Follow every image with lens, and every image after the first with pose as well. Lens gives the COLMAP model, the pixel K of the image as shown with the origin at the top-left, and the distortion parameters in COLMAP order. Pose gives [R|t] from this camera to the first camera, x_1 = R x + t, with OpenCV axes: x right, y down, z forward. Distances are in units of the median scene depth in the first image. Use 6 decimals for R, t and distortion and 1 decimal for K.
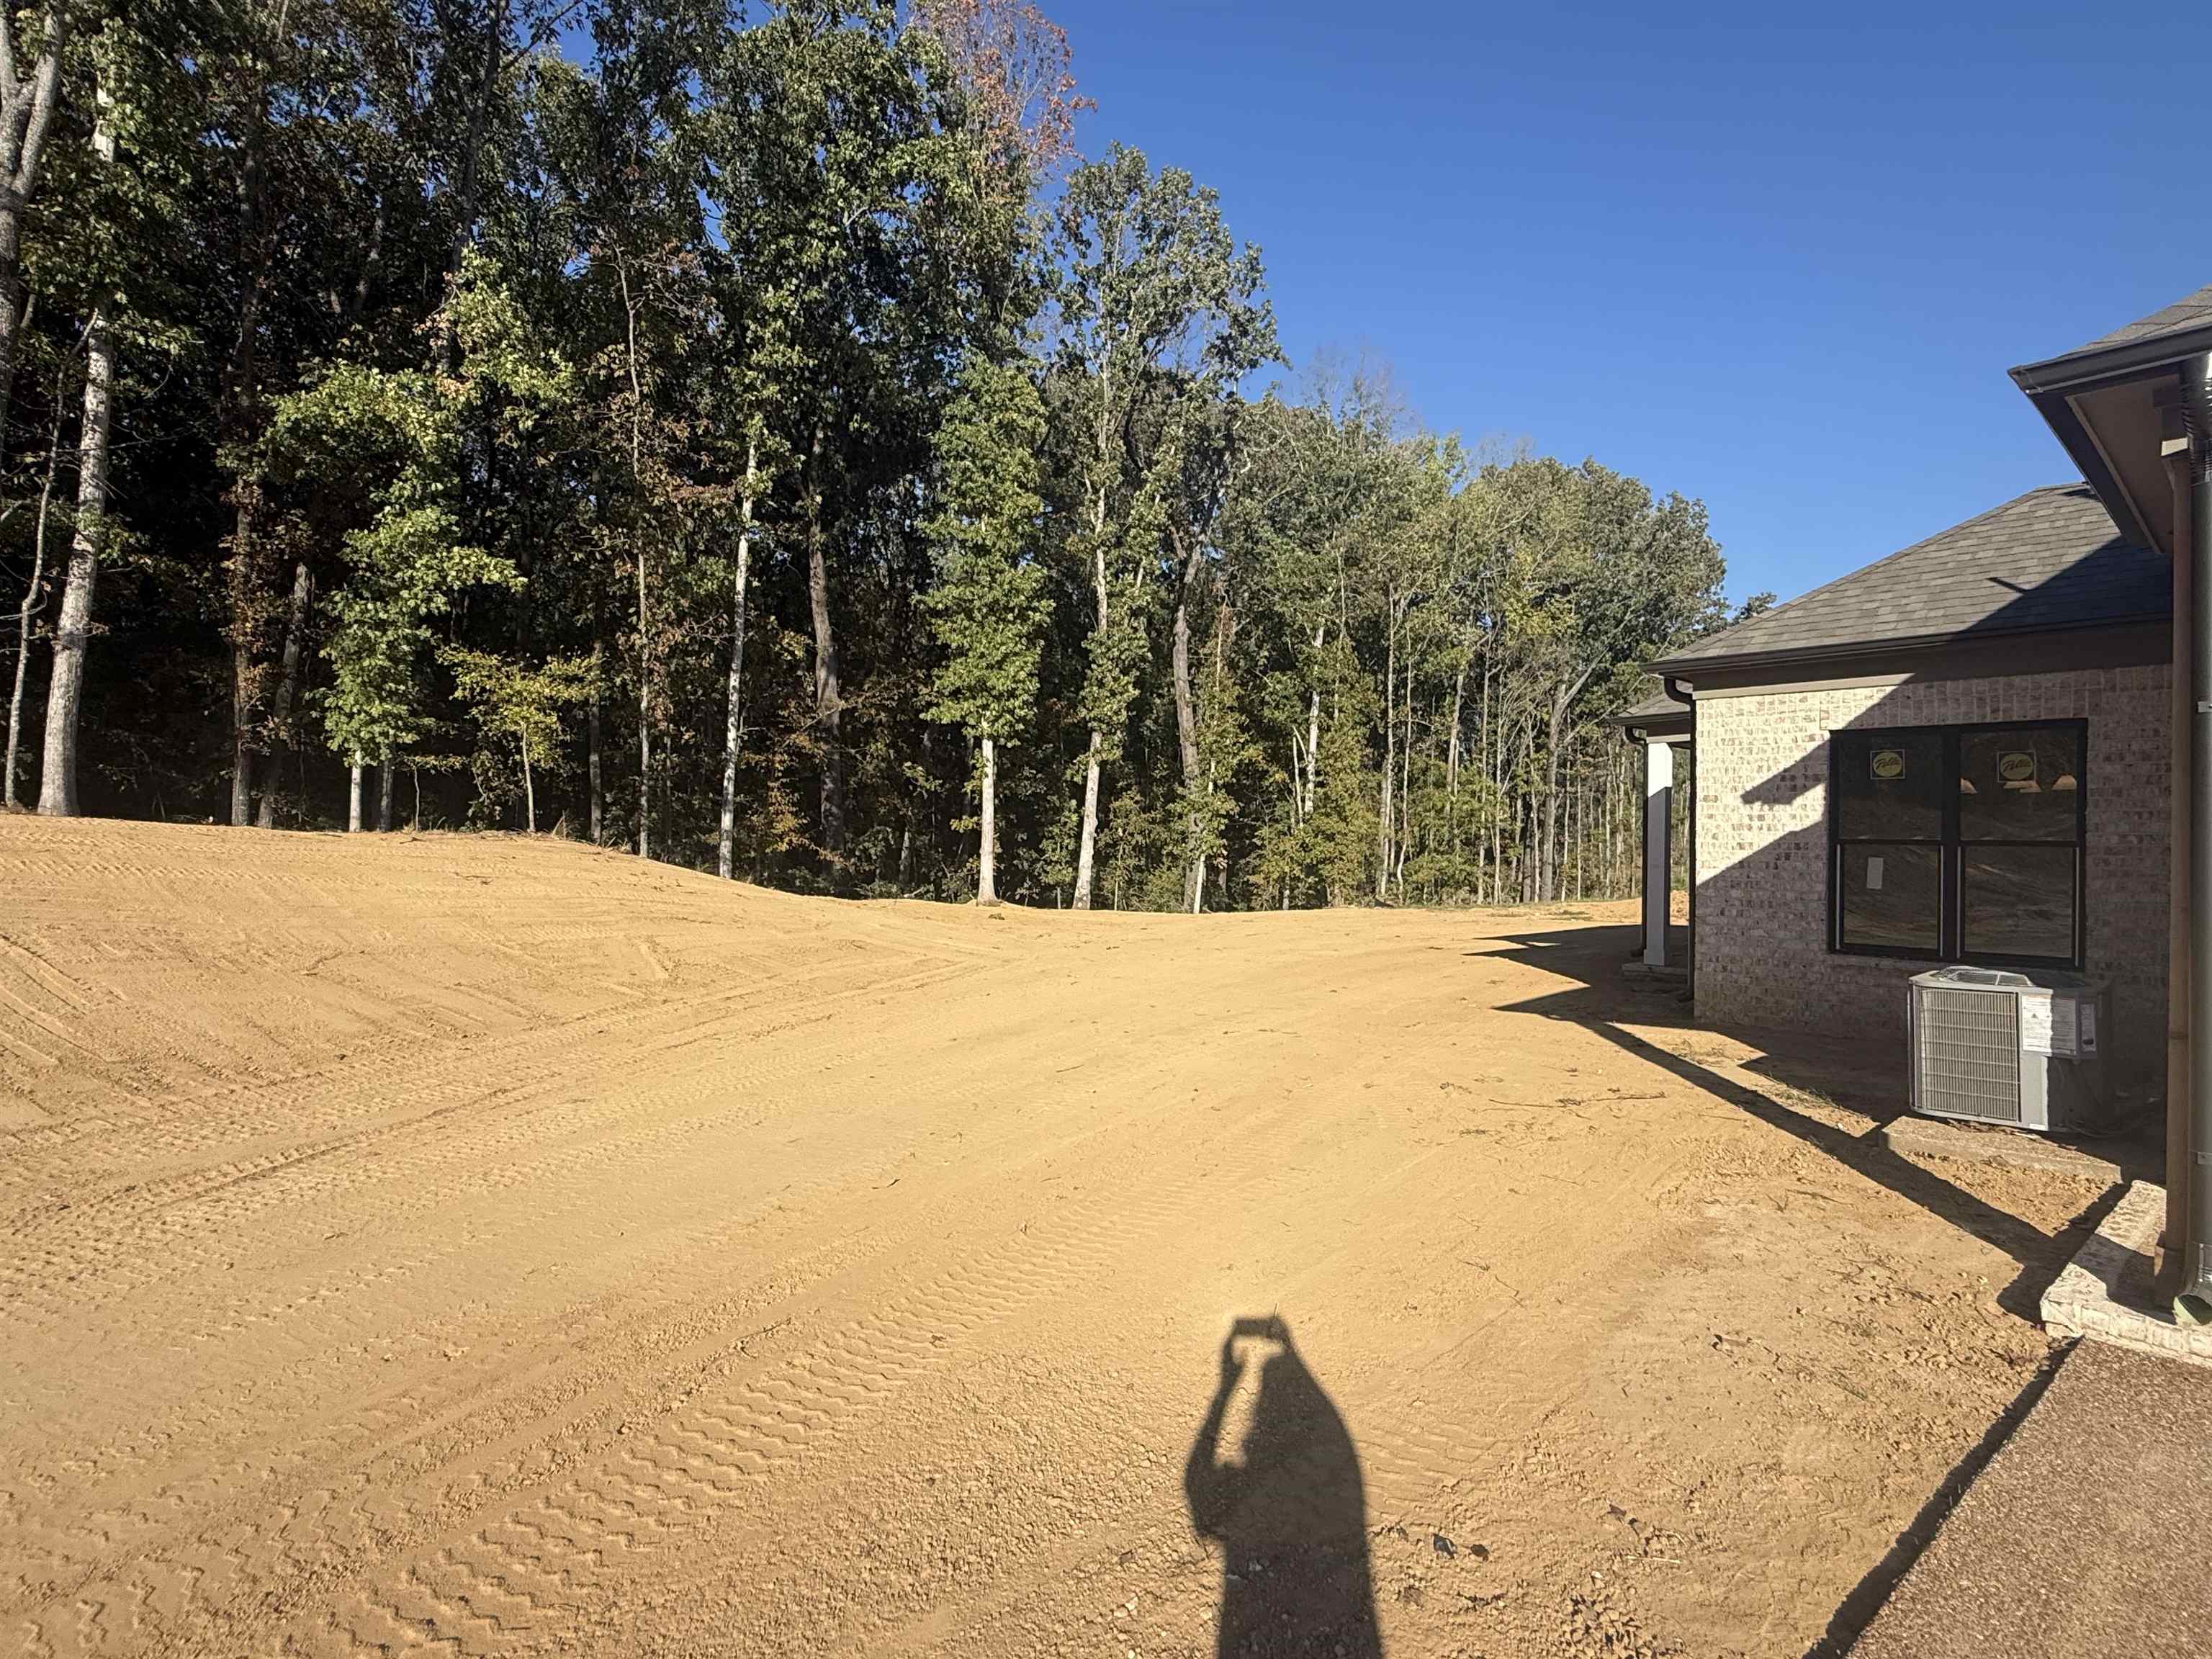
lens RADIAL K [[1132.7, 0, 1111.8], [0, 1132.7, 819.9], [0, 0, 1]] dist [0.004566, -0.000857]
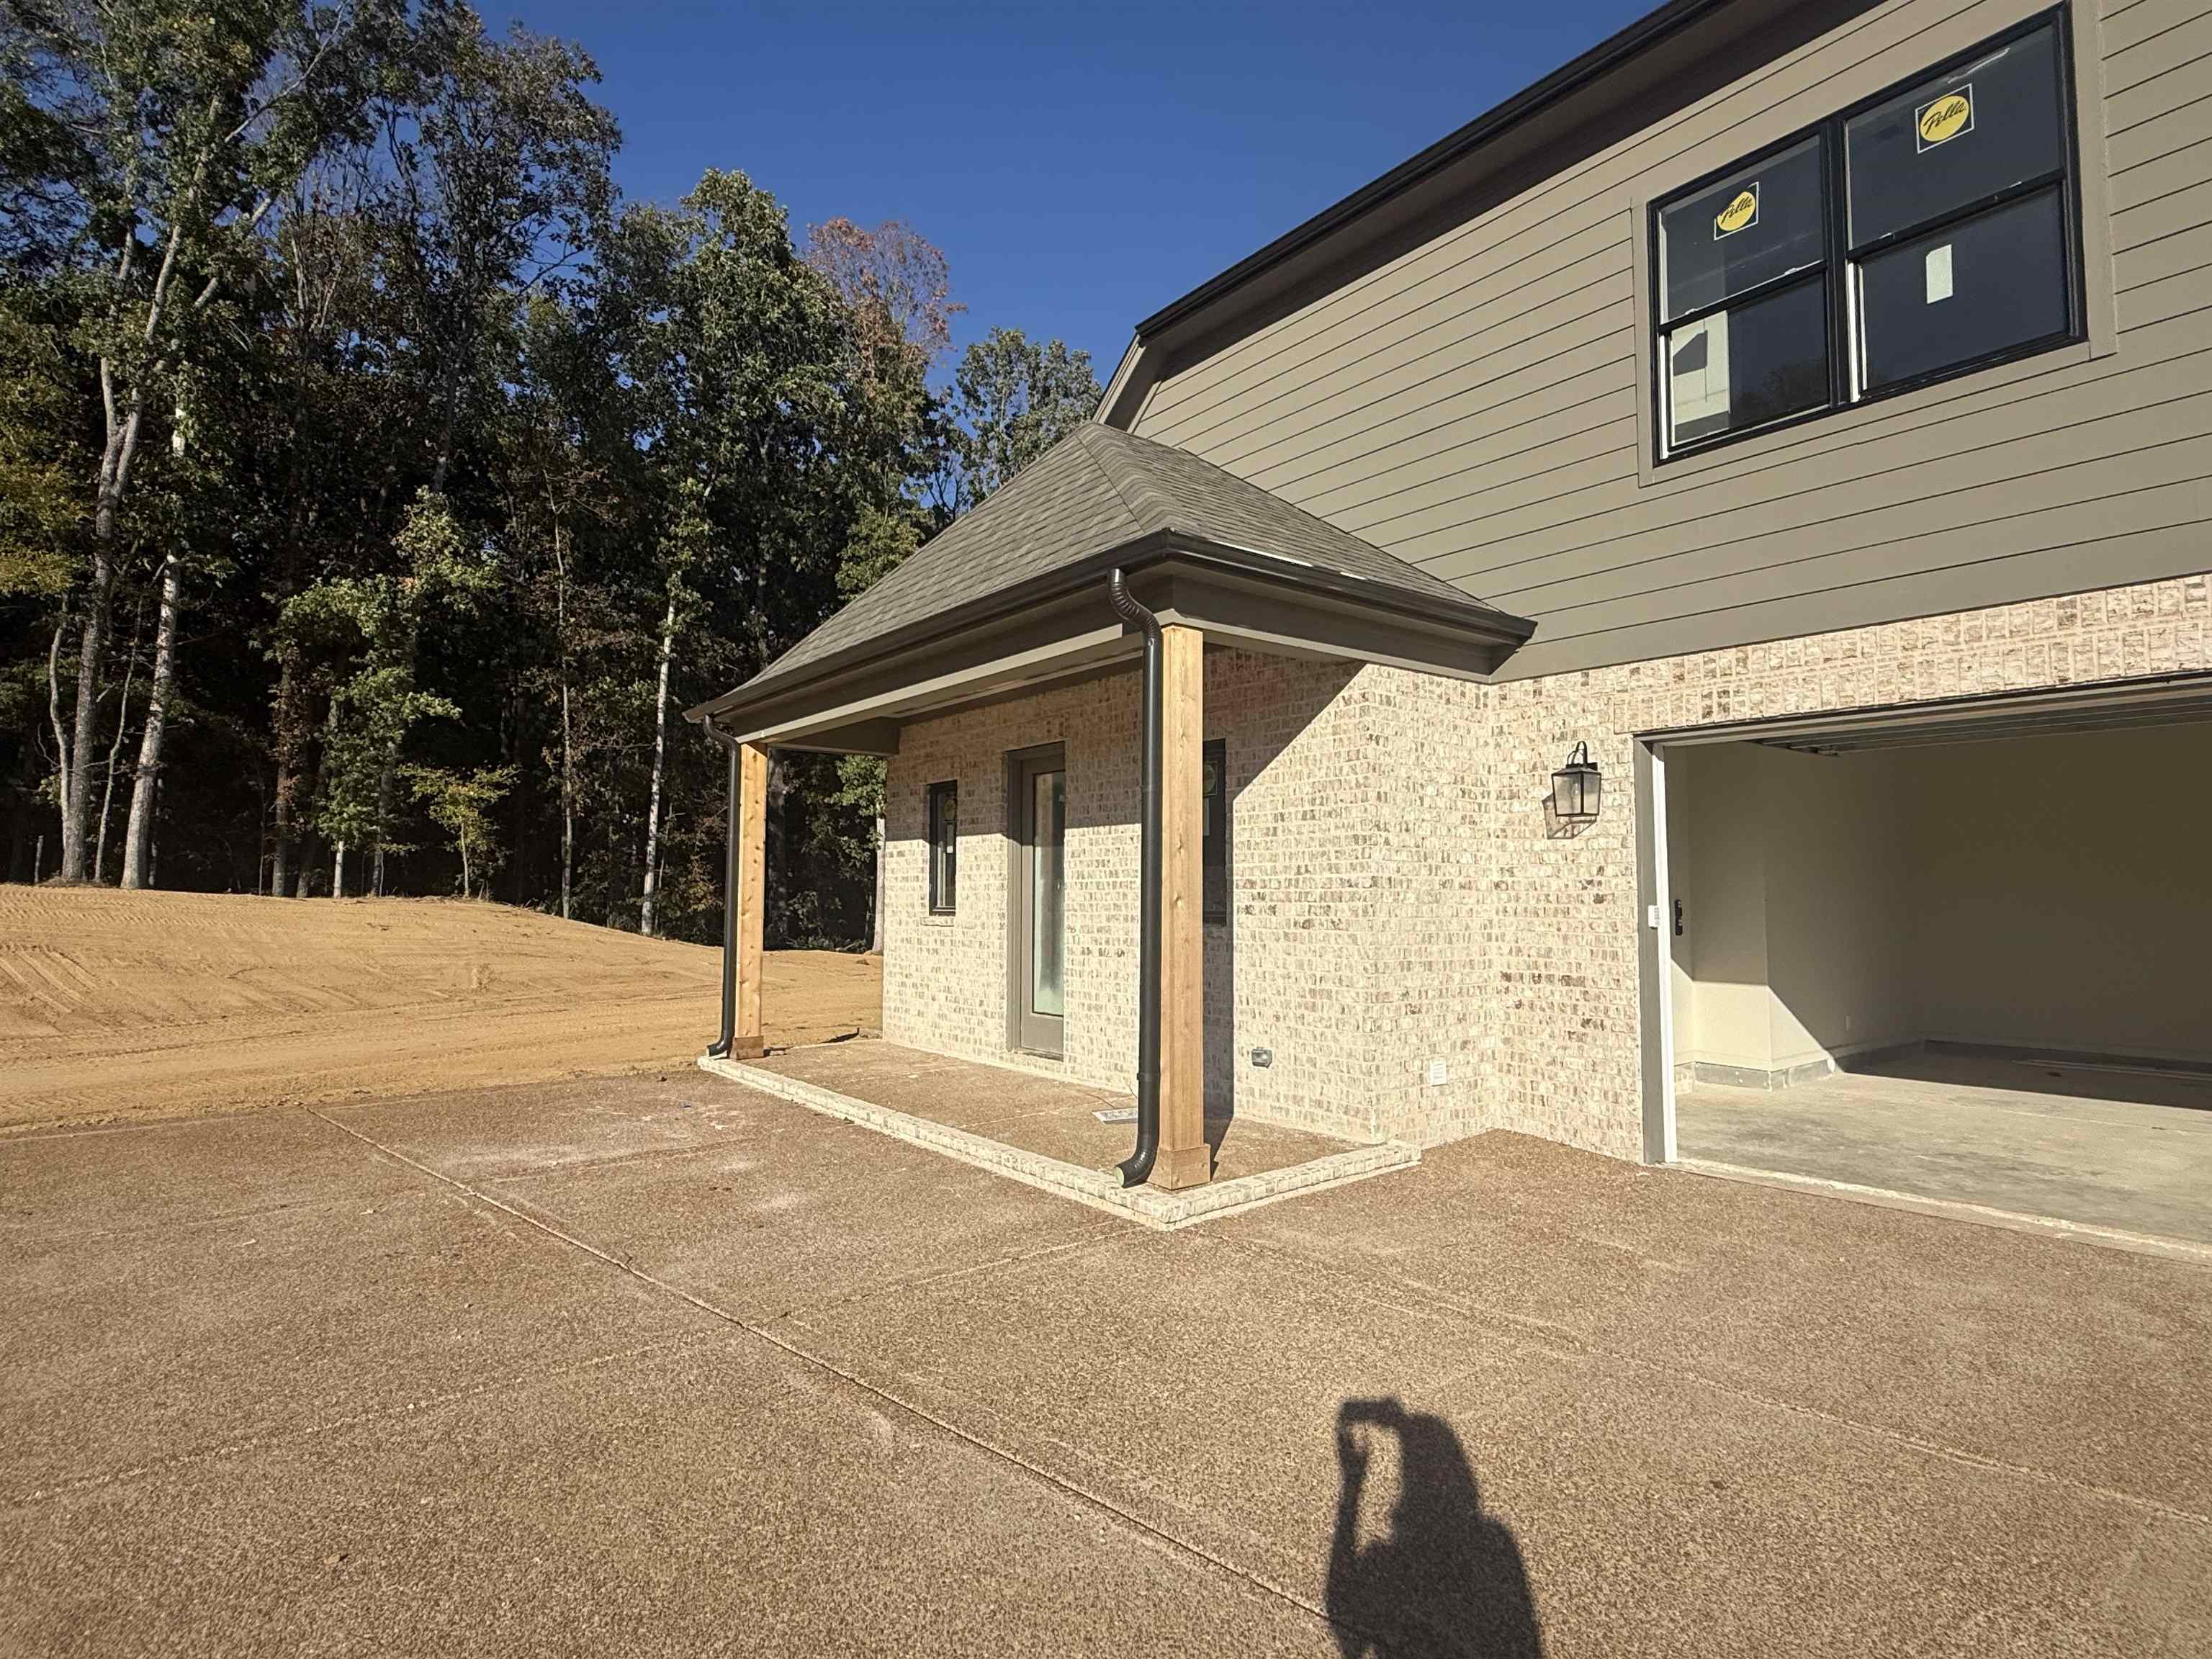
lens RADIAL K [[1132.7, 0, 1104.4], [0, 1132.7, 825.9], [0, 0, 1]] dist [0.004566, -0.000857]
pose [[0.995718, -0.017366, -0.090800, 0.402037], [0.012650, 0.998553, -0.052258, 0.007250], [0.091576, 0.050886, 0.994497, -0.312192]]
